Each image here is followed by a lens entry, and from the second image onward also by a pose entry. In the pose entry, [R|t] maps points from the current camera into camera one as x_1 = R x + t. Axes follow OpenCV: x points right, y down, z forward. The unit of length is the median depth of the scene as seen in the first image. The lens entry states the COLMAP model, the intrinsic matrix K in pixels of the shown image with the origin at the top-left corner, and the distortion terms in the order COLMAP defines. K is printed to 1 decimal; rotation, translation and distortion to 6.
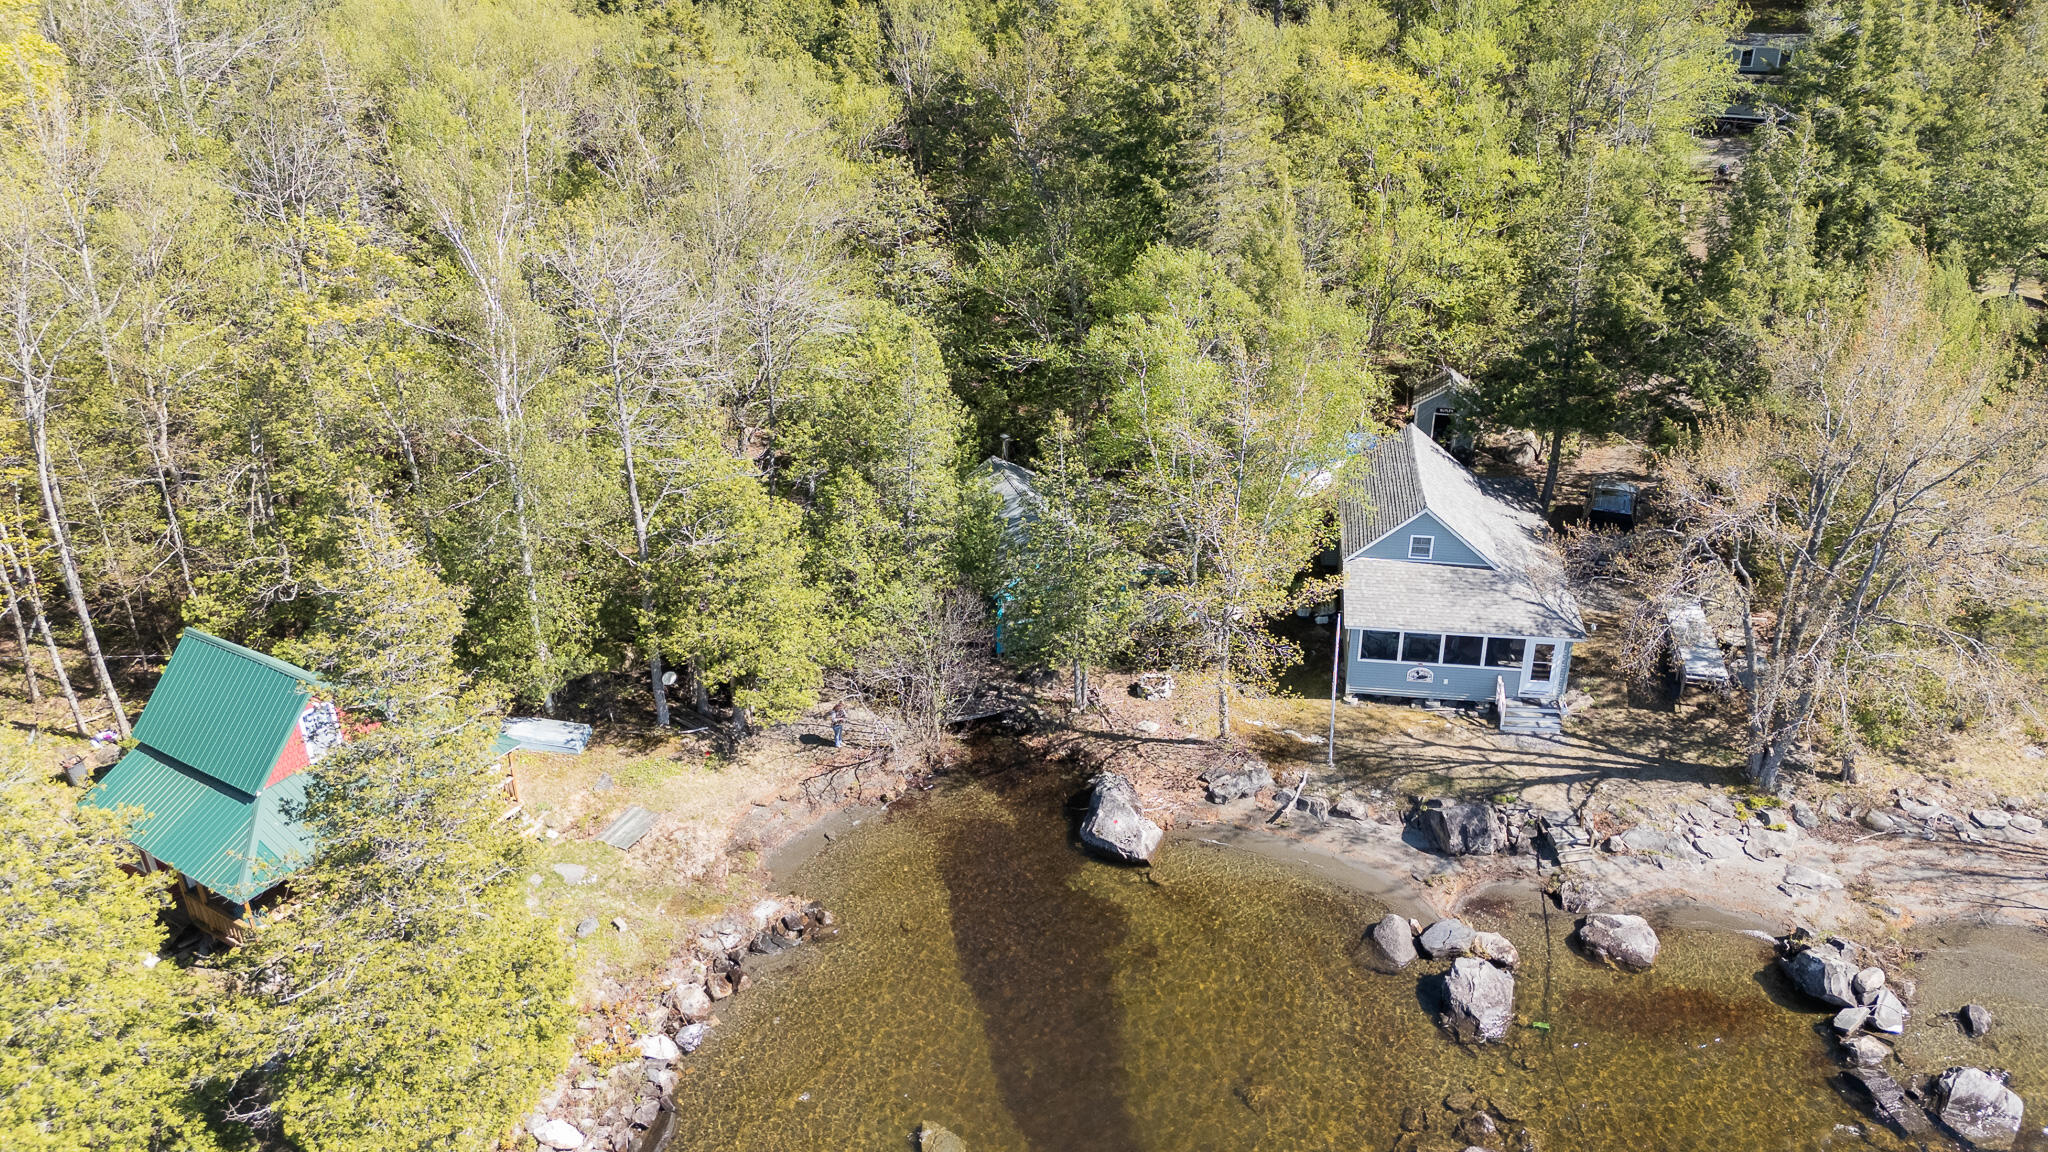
lens RADIAL K [[1513.3, 0, 1017.3], [0, 1513.3, 576.8], [0, 0, 1]] dist [0.101848, -0.072482]
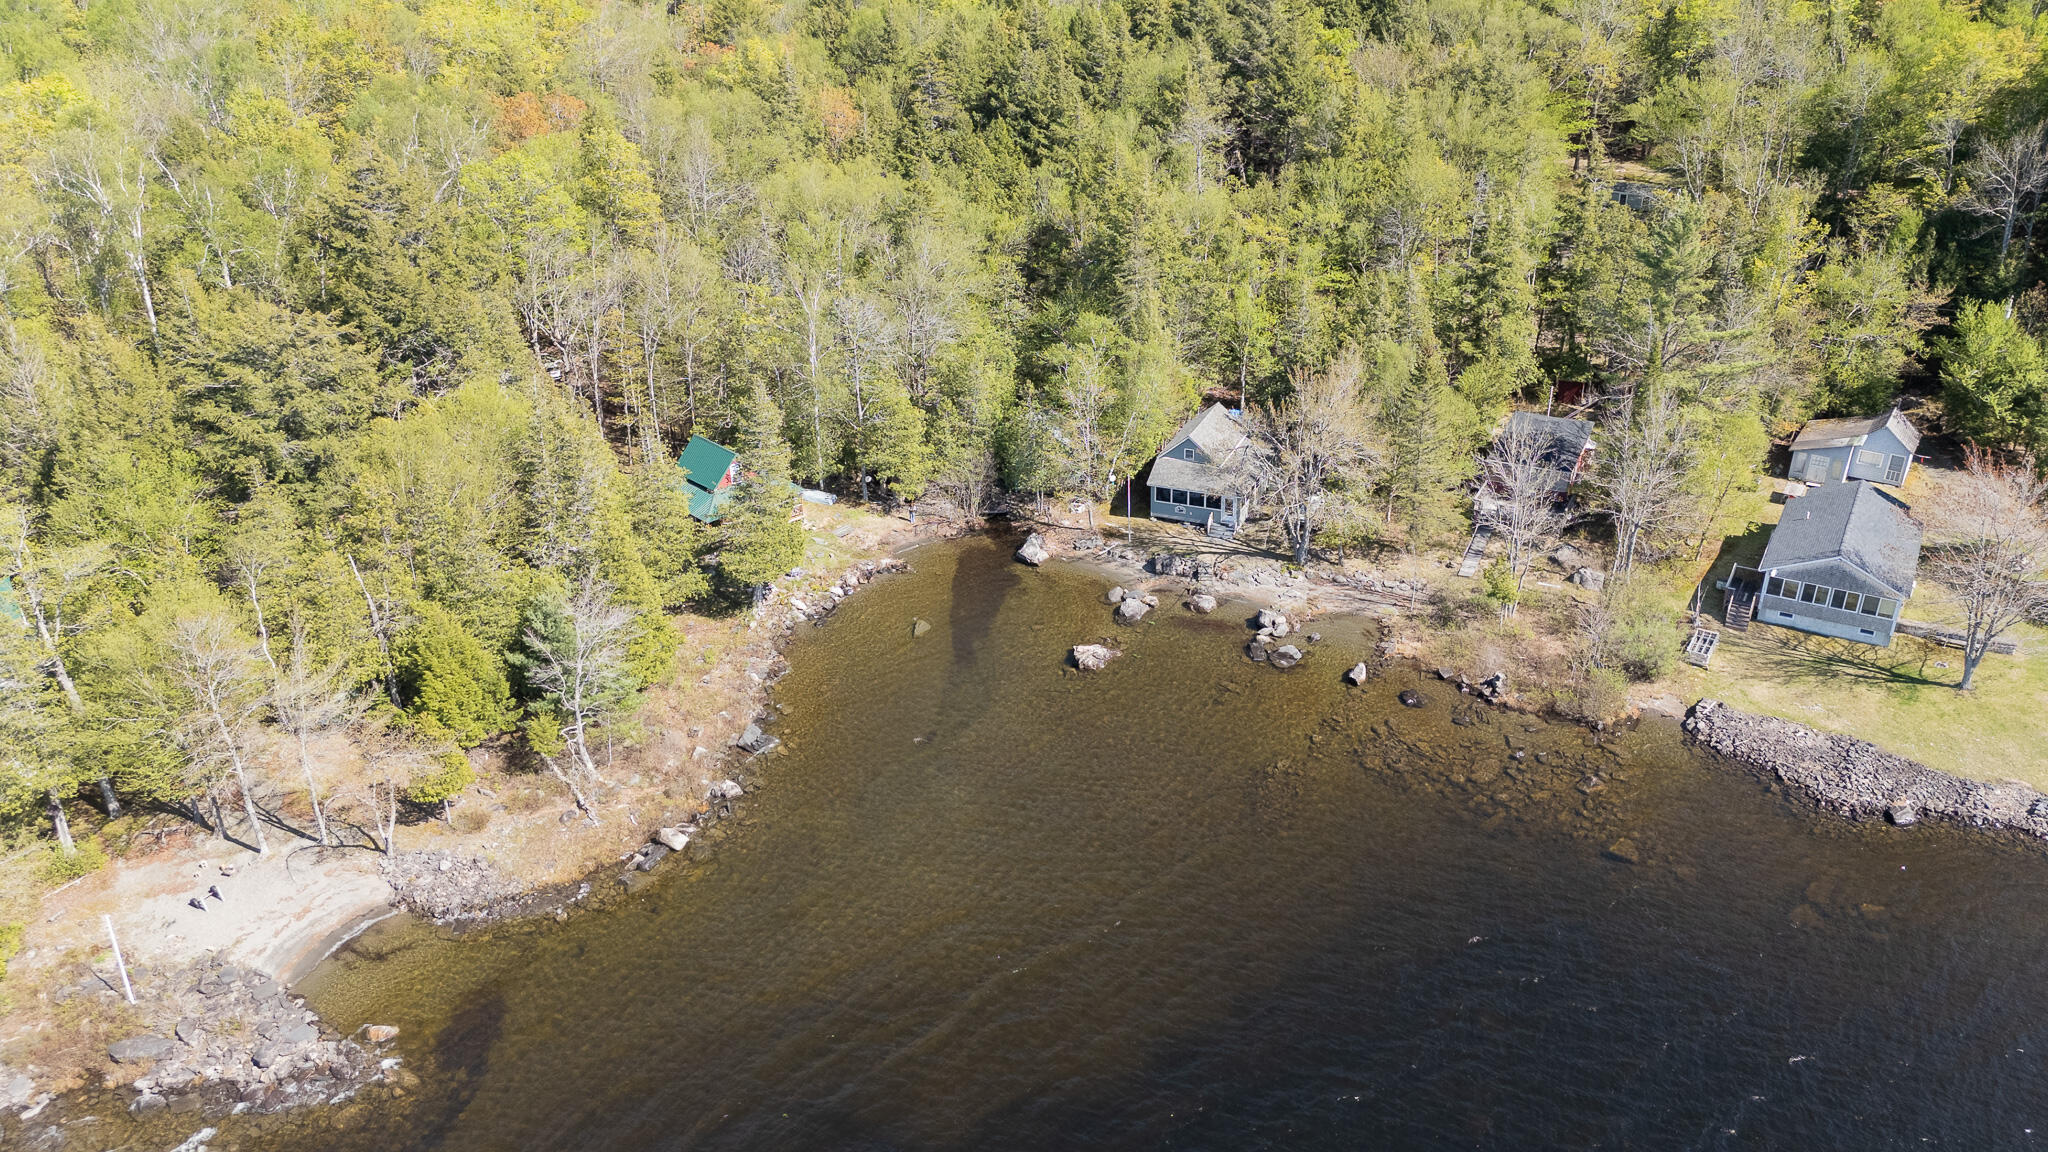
lens RADIAL K [[1564.4, 0, 1014.4], [0, 1564.4, 563.0], [0, 0, 1]] dist [0.124028, -0.135232]
pose [[0.967808, 0.106797, -0.227909, 0.593808], [-0.108185, 0.994110, 0.006434, 0.163229], [0.227254, 0.018429, 0.973661, -1.402913]]
